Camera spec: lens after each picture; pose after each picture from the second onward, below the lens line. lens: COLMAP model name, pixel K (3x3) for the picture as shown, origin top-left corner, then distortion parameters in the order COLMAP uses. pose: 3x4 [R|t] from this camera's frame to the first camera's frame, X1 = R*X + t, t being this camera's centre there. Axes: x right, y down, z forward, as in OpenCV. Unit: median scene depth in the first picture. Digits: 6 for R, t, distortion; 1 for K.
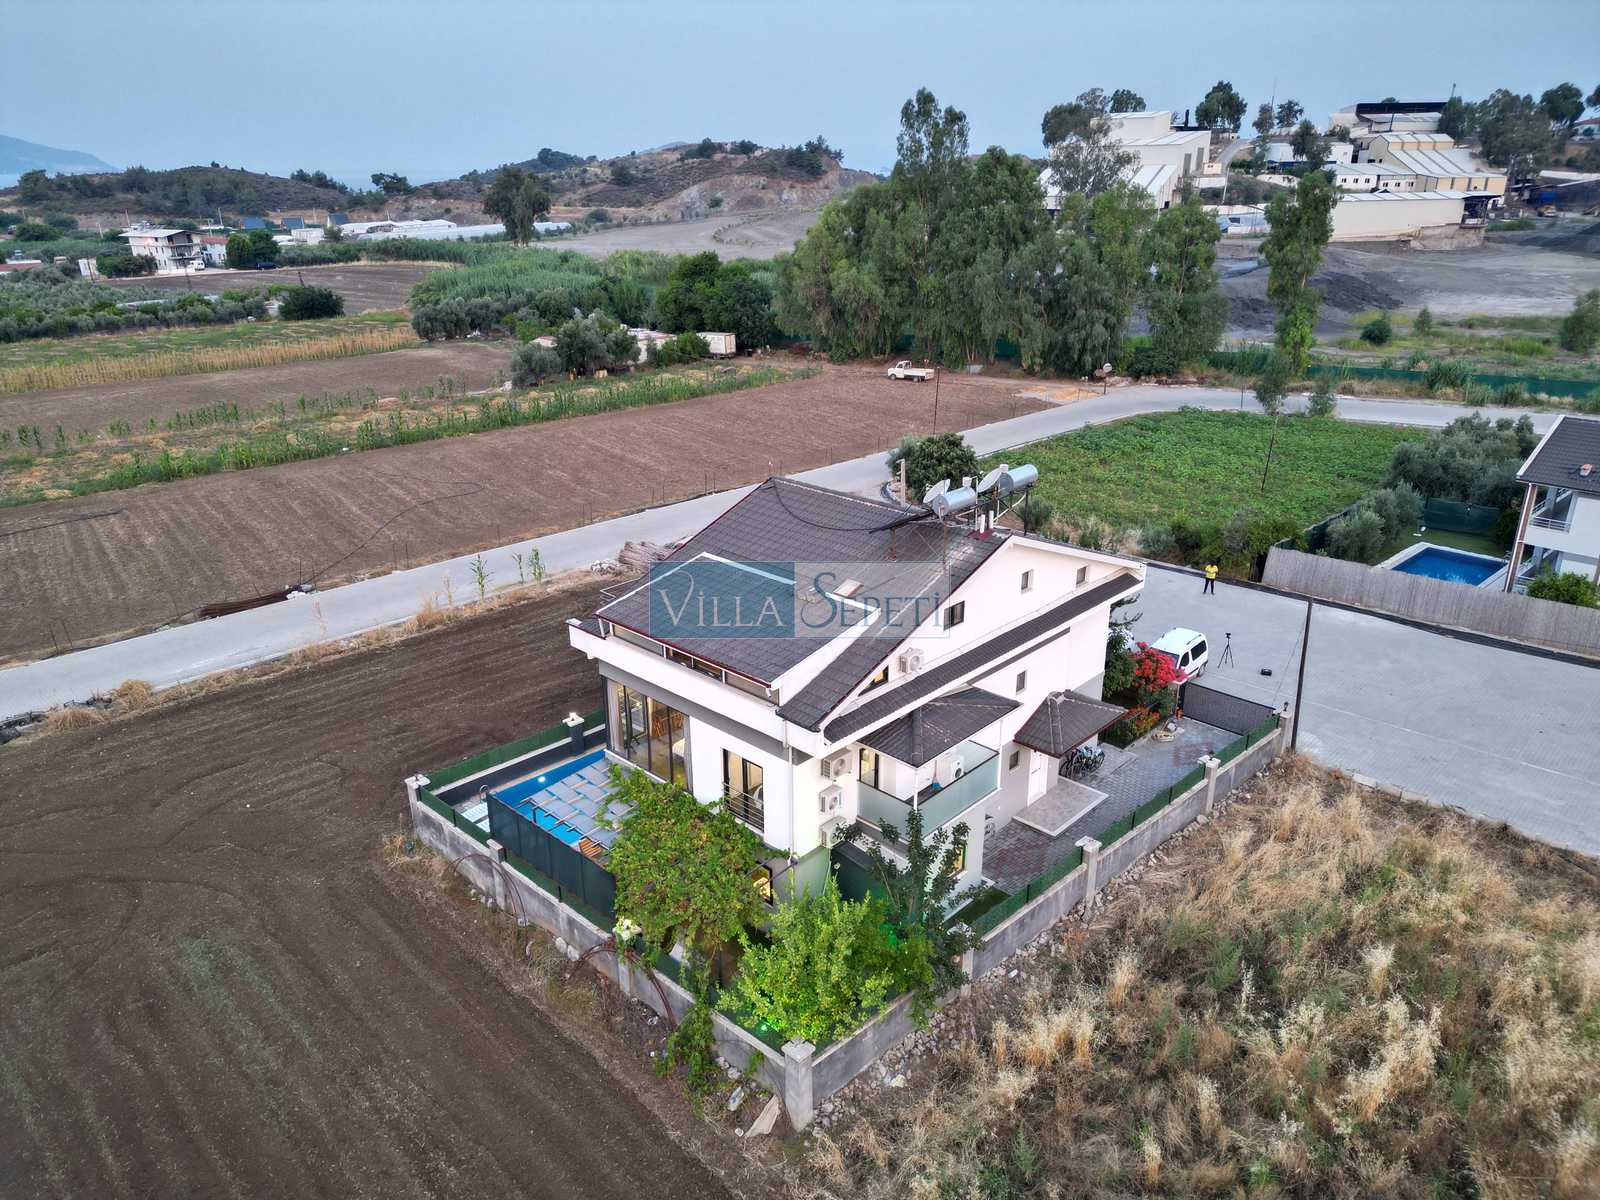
lens RADIAL K [[1116.1, 0, 794.7], [0, 1116.1, 605.7], [0, 0, 1]] dist [0.090768, -0.098918]
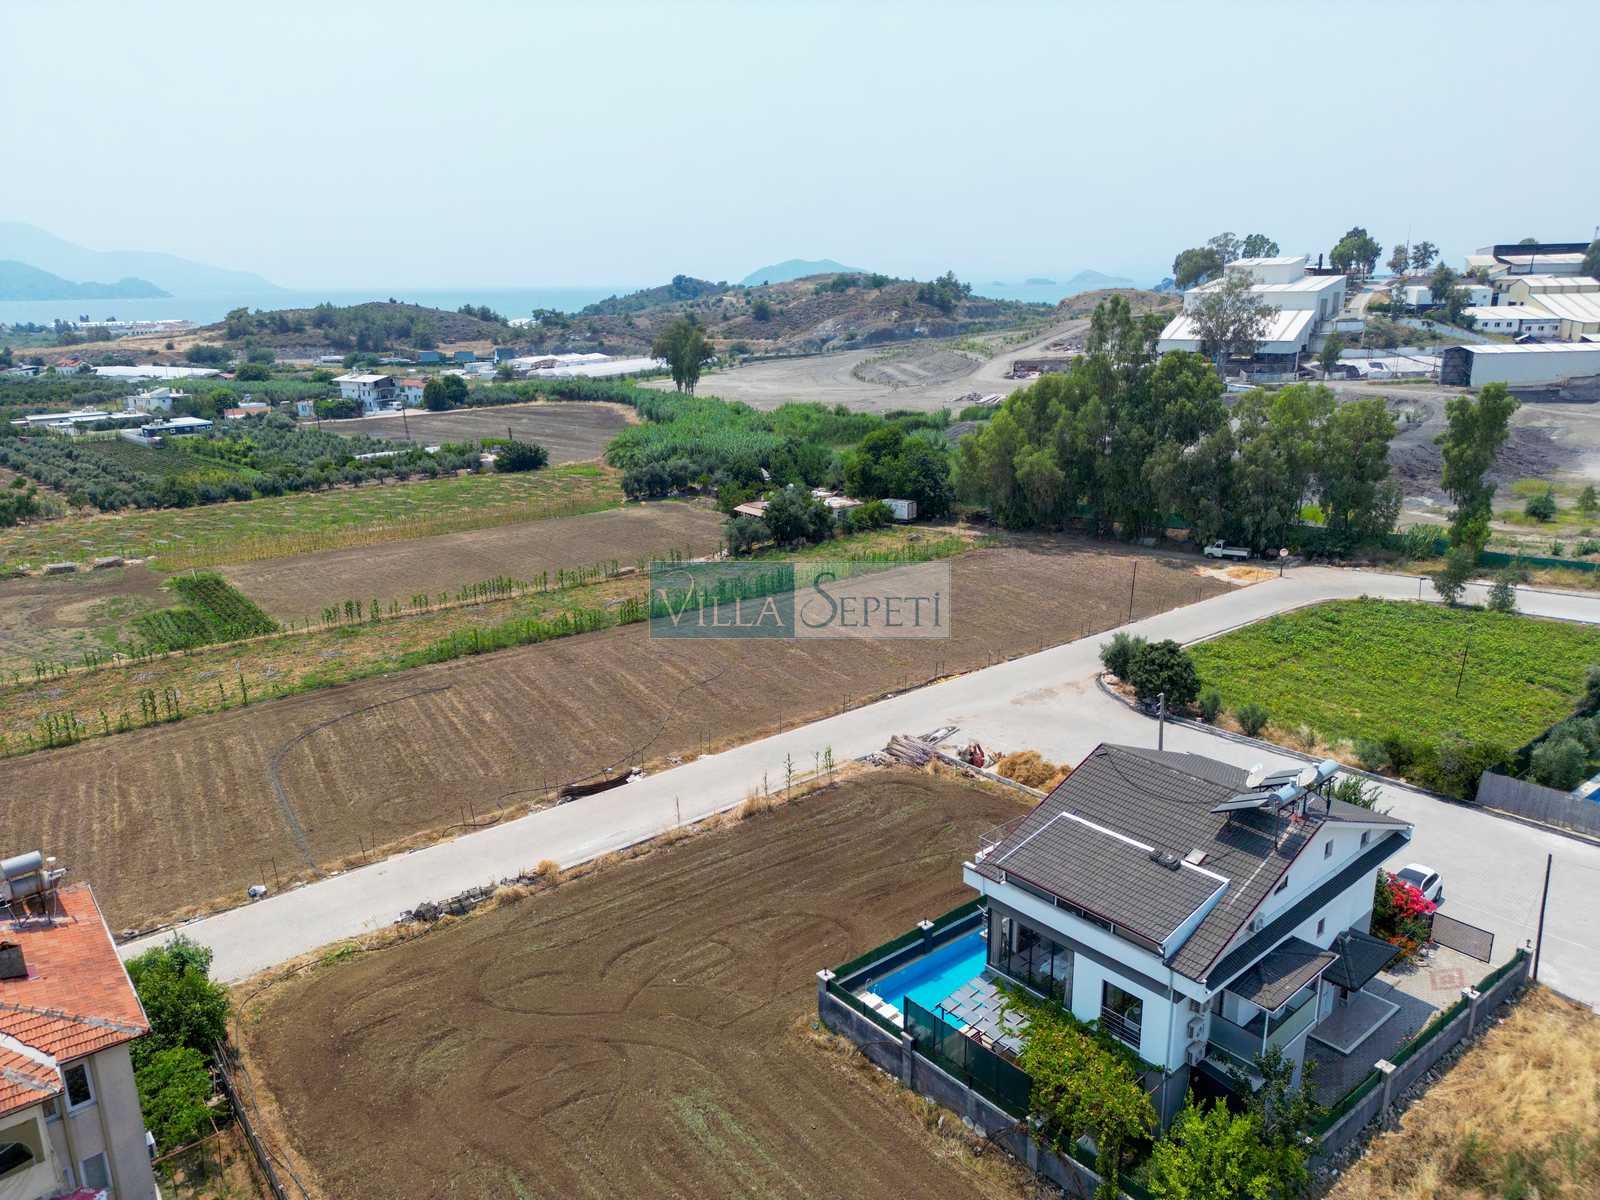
lens RADIAL K [[1116.1, 0, 794.7], [0, 1116.1, 605.7], [0, 0, 1]] dist [0.090768, -0.098918]
pose [[0.995460, 0.019530, -0.093153, -0.079909], [-0.027780, 0.995723, -0.088115, -0.047454], [0.091033, 0.090303, 0.991745, -0.102420]]
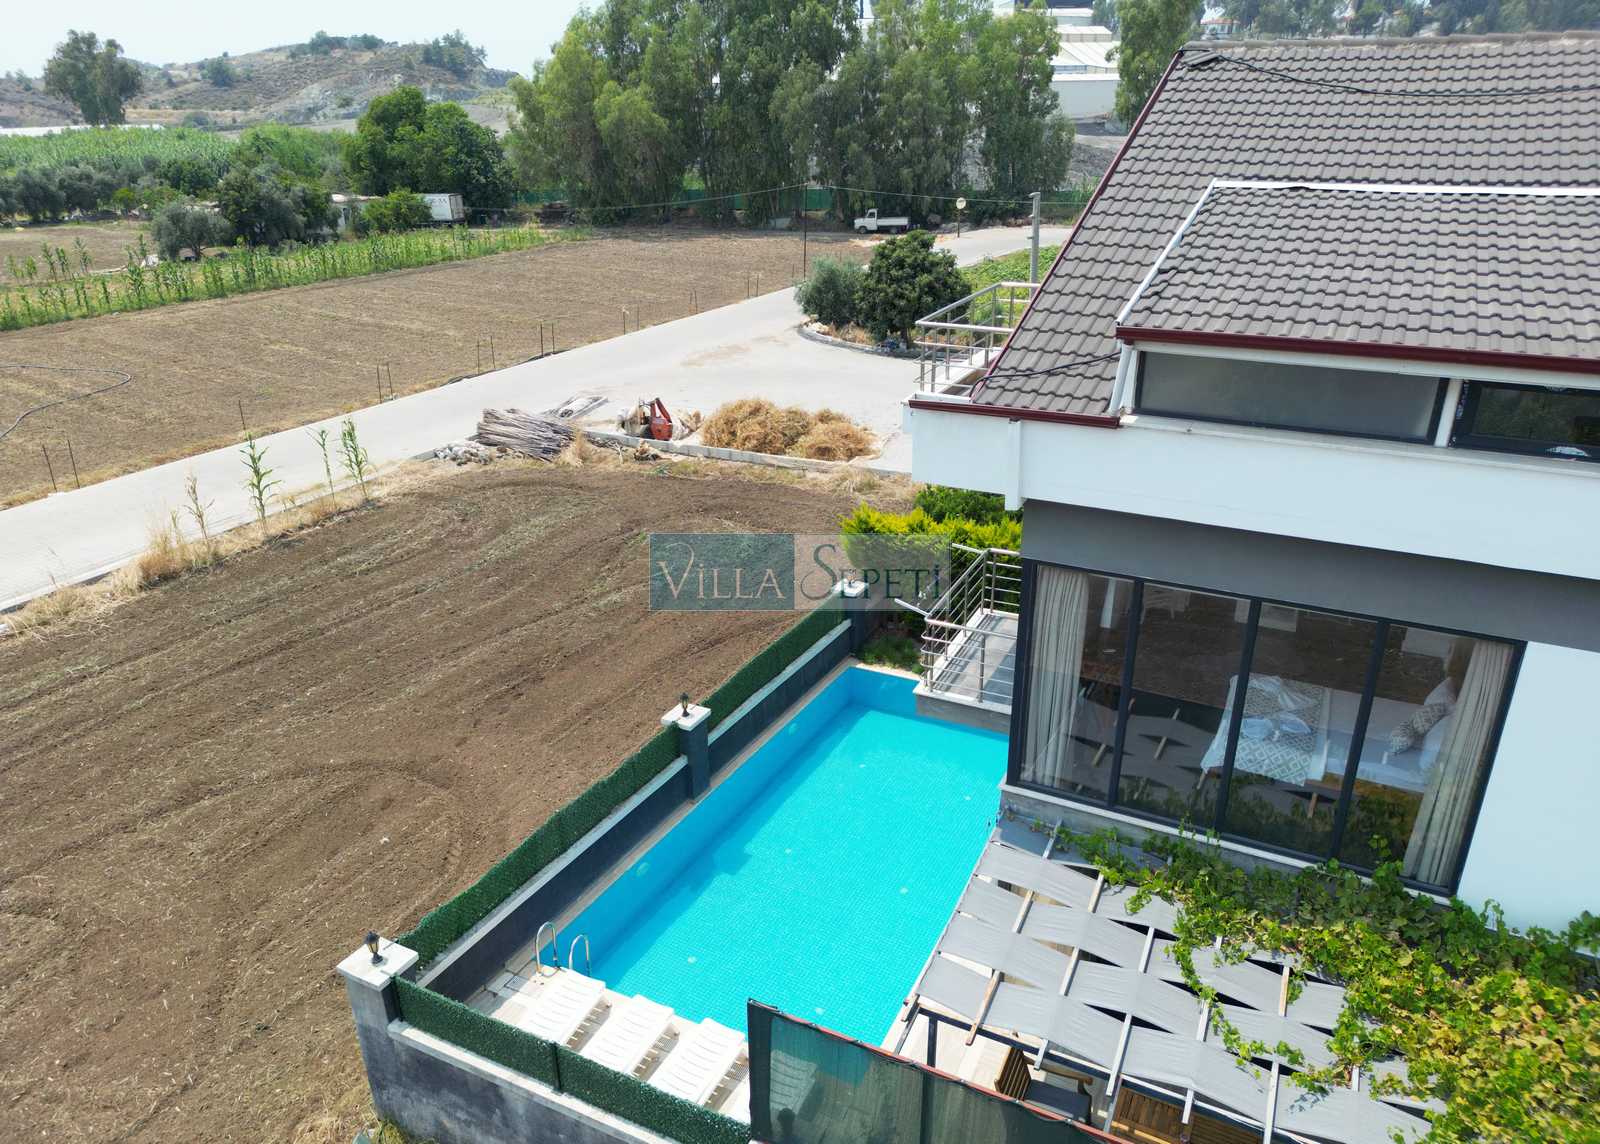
lens RADIAL K [[1120.1, 0, 802.3], [0, 1120.1, 610.8], [0, 0, 1]] dist [0.079469, -0.078358]
pose [[0.954238, -0.124295, 0.271994, -0.090938], [0.108480, 0.991452, 0.072493, 0.013087], [-0.278679, -0.039670, 0.959565, 0.200975]]
